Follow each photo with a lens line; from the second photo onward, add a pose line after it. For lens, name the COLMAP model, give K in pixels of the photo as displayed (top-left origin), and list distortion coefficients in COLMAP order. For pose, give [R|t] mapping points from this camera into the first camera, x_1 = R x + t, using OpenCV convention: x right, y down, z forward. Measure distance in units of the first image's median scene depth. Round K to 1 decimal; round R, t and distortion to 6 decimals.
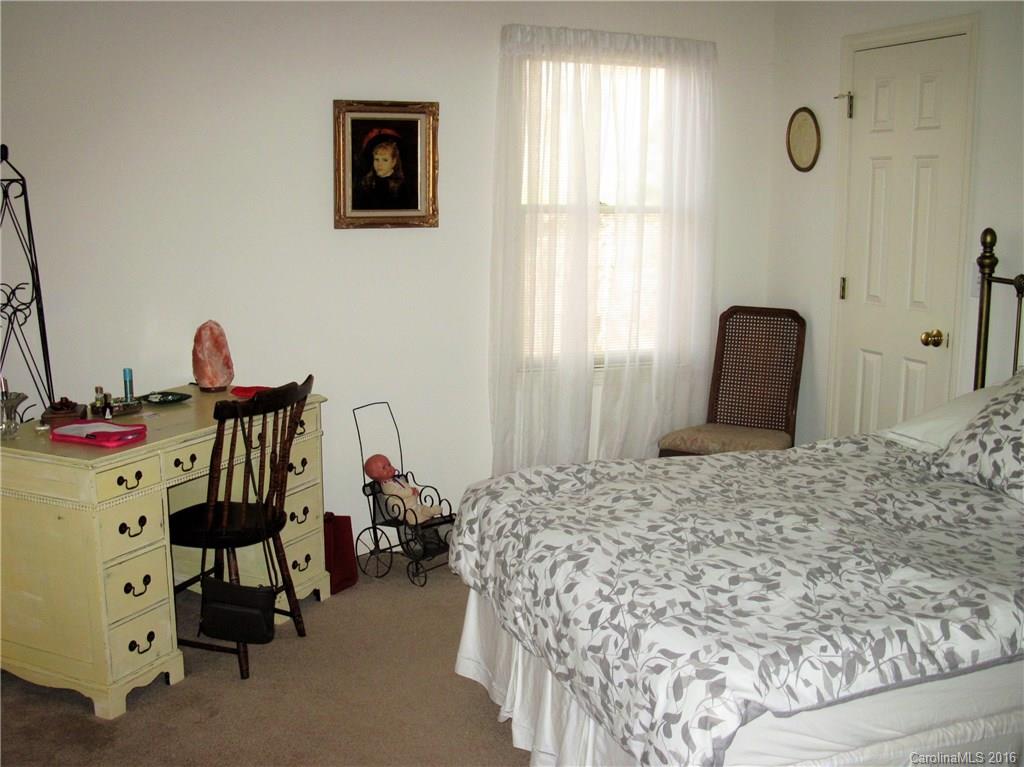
lens RADIAL K [[1115.6, 0, 510.7], [0, 1115.6, 403.4], [0, 0, 1]] dist [-0.208181, 0.217869]
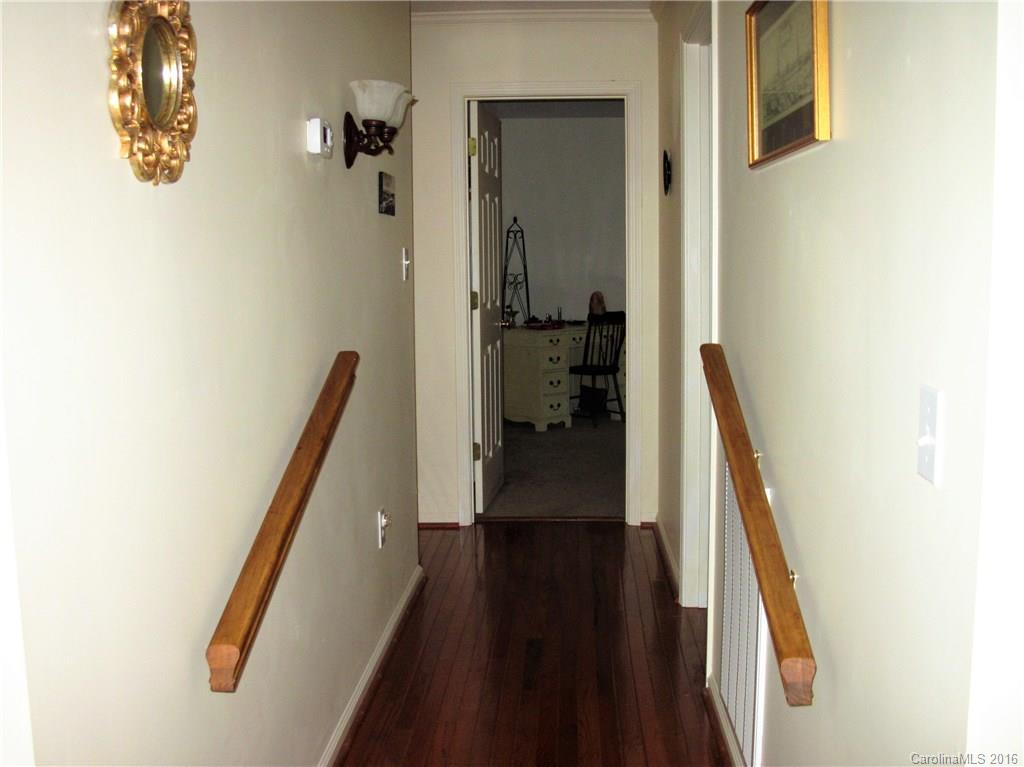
lens RADIAL K [[1115.6, 0, 510.7], [0, 1115.6, 403.4], [0, 0, 1]] dist [-0.208181, 0.217869]
pose [[0.909004, 0.043465, -0.414514, 0.630064], [-0.059445, 0.997900, -0.025721, 0.269479], [0.412526, 0.048021, 0.909679, -1.388422]]
